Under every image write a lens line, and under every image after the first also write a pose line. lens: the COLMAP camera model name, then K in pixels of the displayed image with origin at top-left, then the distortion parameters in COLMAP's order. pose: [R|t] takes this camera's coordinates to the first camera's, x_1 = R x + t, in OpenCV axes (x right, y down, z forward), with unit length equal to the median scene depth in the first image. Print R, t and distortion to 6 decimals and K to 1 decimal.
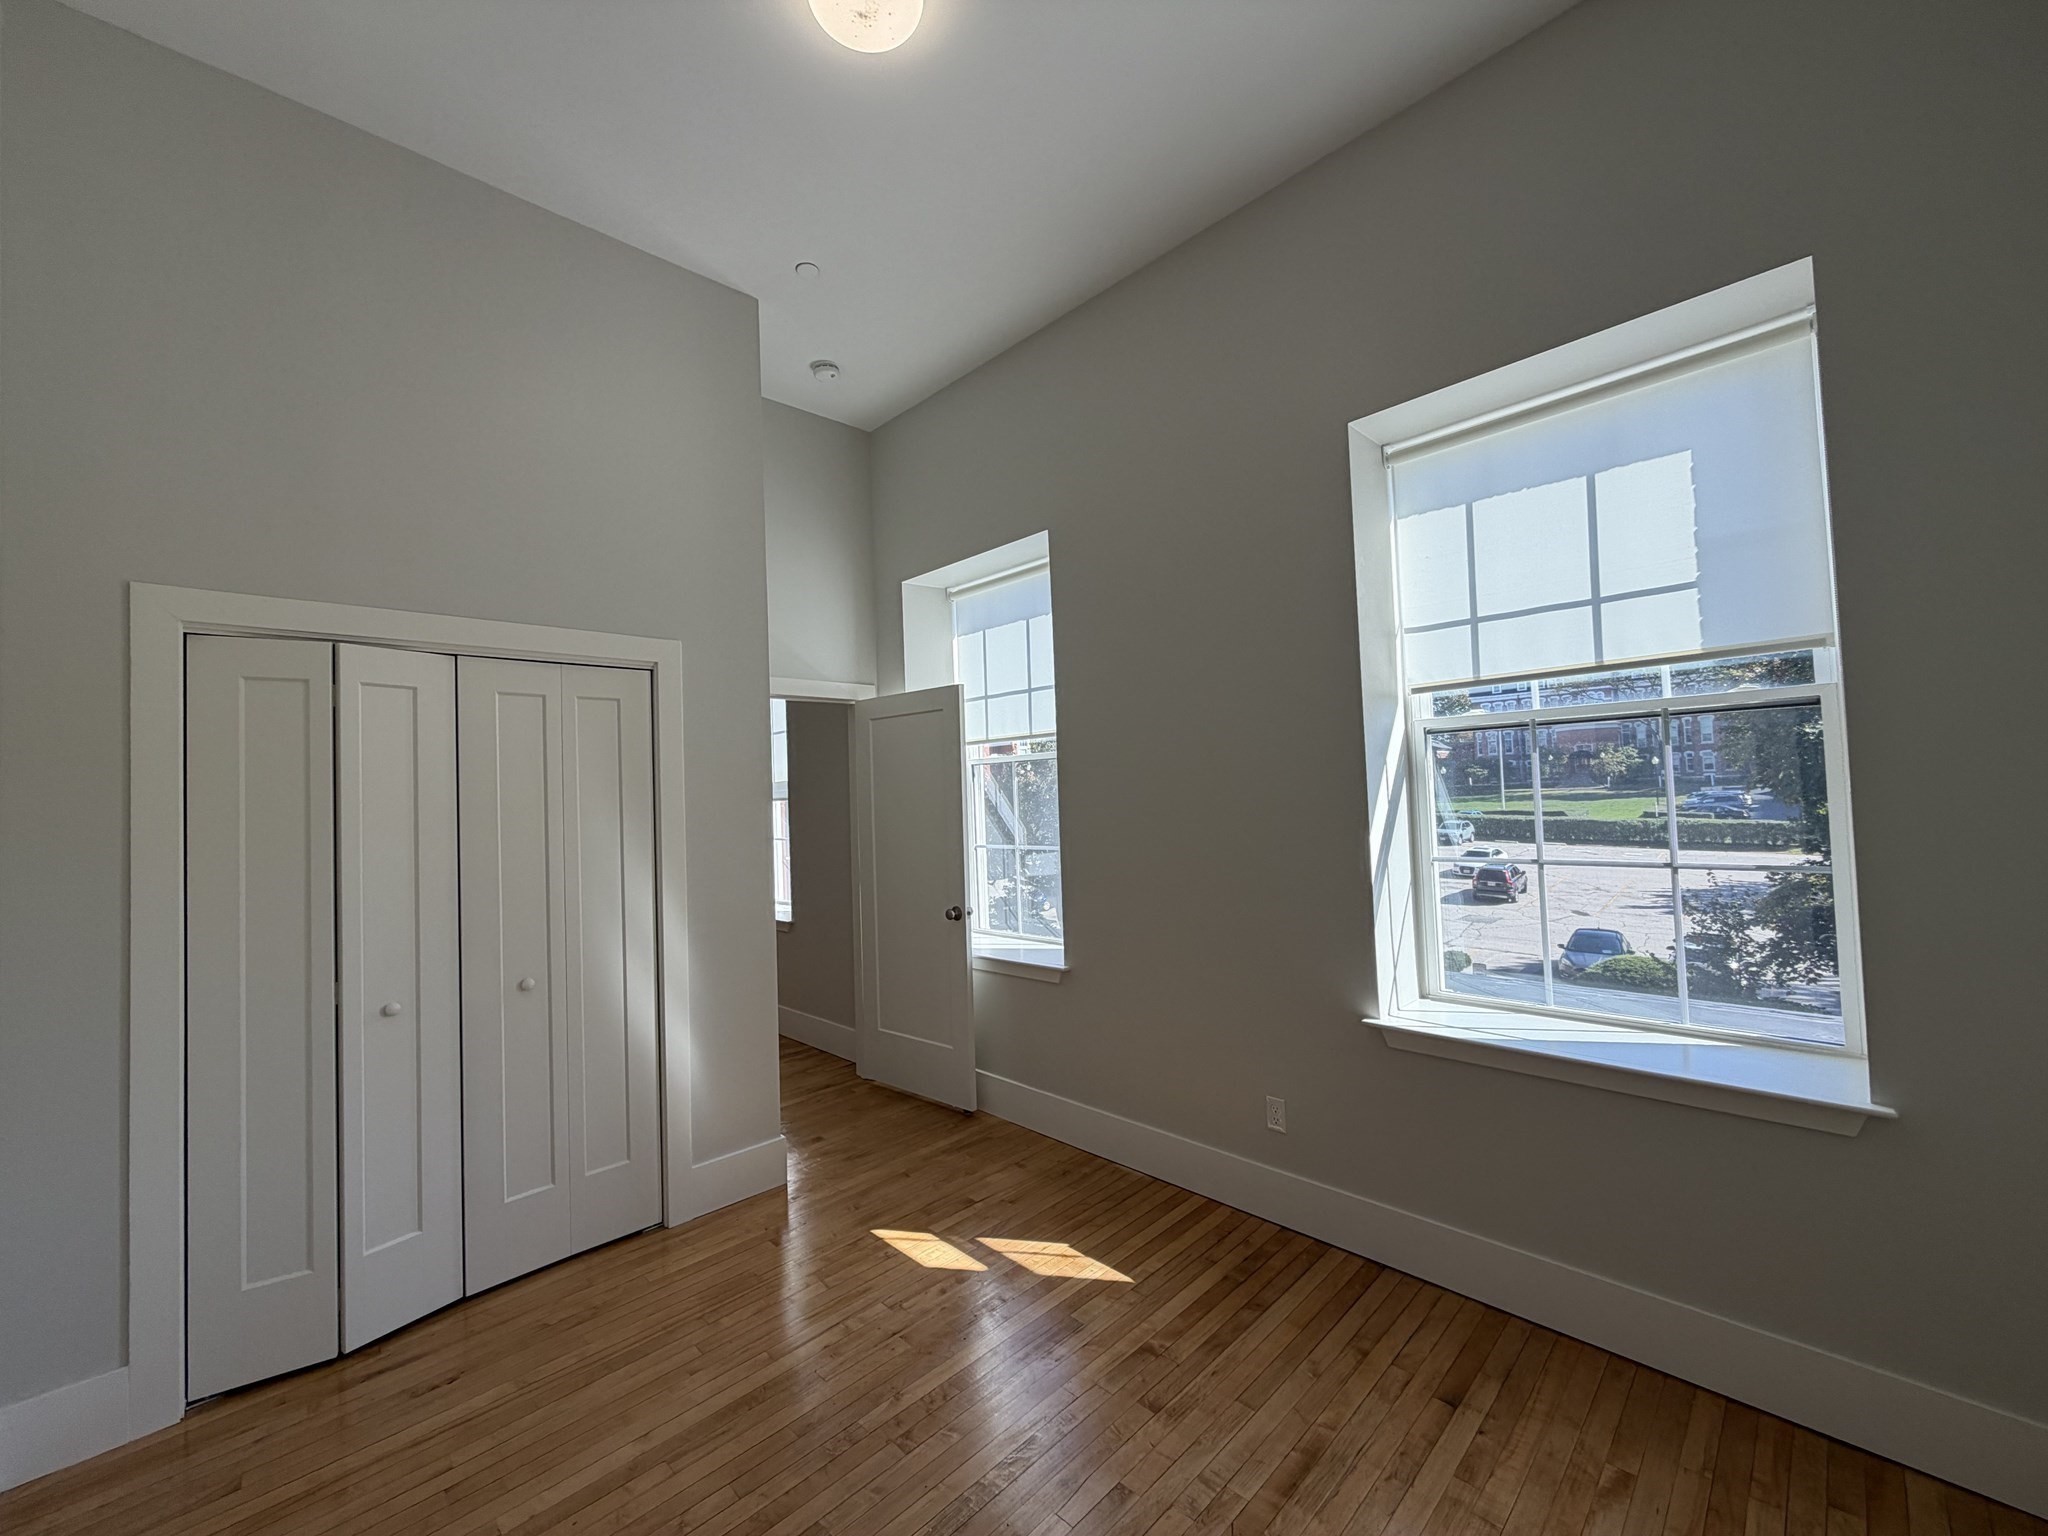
lens RADIAL K [[814.2, 0, 1015.8], [0, 814.2, 768.1], [0, 0, 1]] dist [-0.000419, 0.000093]
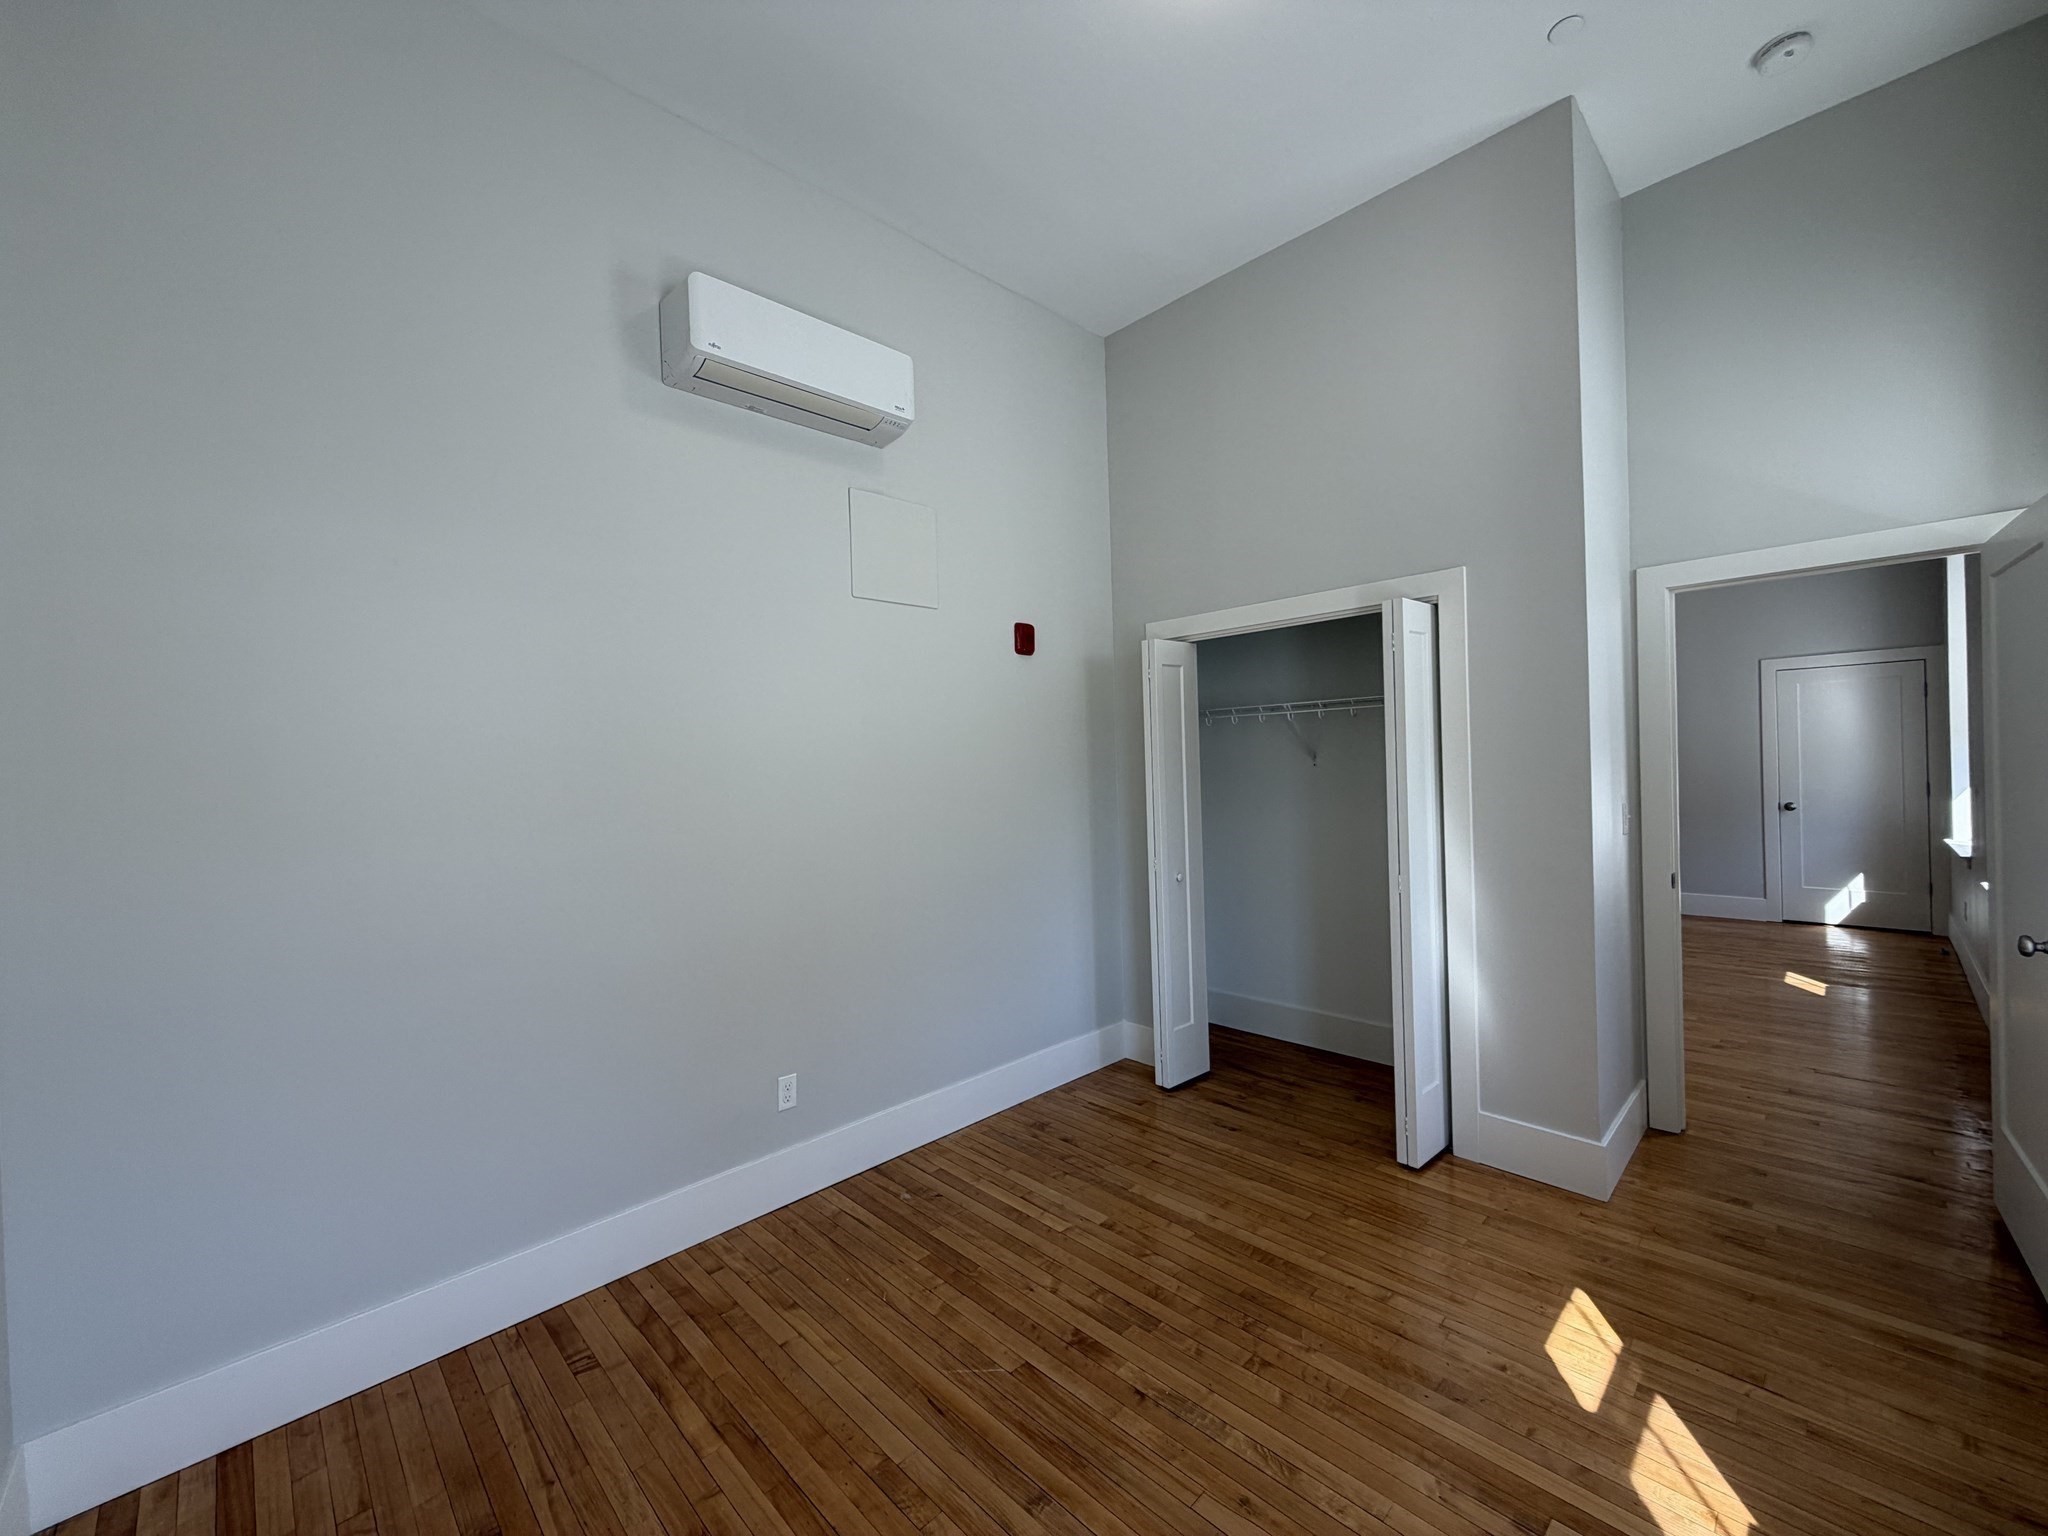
lens RADIAL K [[814.2, 0, 1015.8], [0, 814.2, 768.1], [0, 0, 1]] dist [-0.000419, 0.000093]
pose [[-0.004801, 0.041909, -0.999110, 0.673840], [0.065203, 0.997008, 0.041508, 0.006550], [0.997860, -0.064946, -0.007519, 0.581242]]
